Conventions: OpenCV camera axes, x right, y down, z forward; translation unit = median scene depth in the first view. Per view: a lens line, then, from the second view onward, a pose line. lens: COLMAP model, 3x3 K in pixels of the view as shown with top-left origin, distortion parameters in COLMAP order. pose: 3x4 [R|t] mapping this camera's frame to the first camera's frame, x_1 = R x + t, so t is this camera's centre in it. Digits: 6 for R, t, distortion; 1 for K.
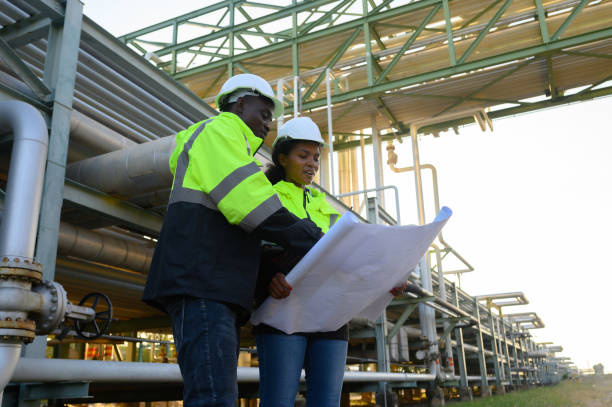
lens RADIAL K [[577.4, 0, 306.0], [0, 577.4, 203.5], [0, 0, 1]] dist [-0.001186, 0.006180]
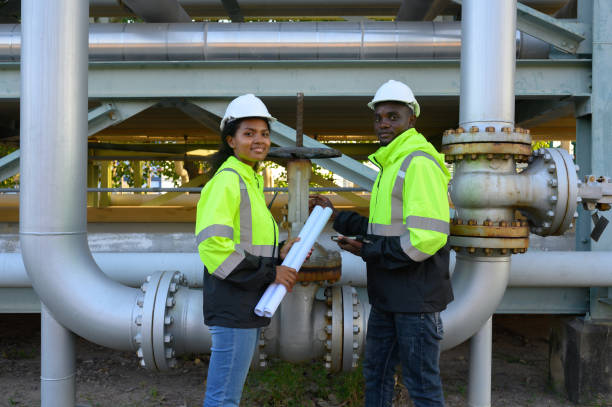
lens RADIAL K [[577.4, 0, 306.0], [0, 577.4, 203.5], [0, 0, 1]] dist [-0.001186, 0.006180]
pose [[0.406976, 0.043877, -0.912385, 0.000439], [0.269055, 0.948774, 0.165641, 0.004681], [0.872915, -0.312893, 0.374323, 0.129226]]
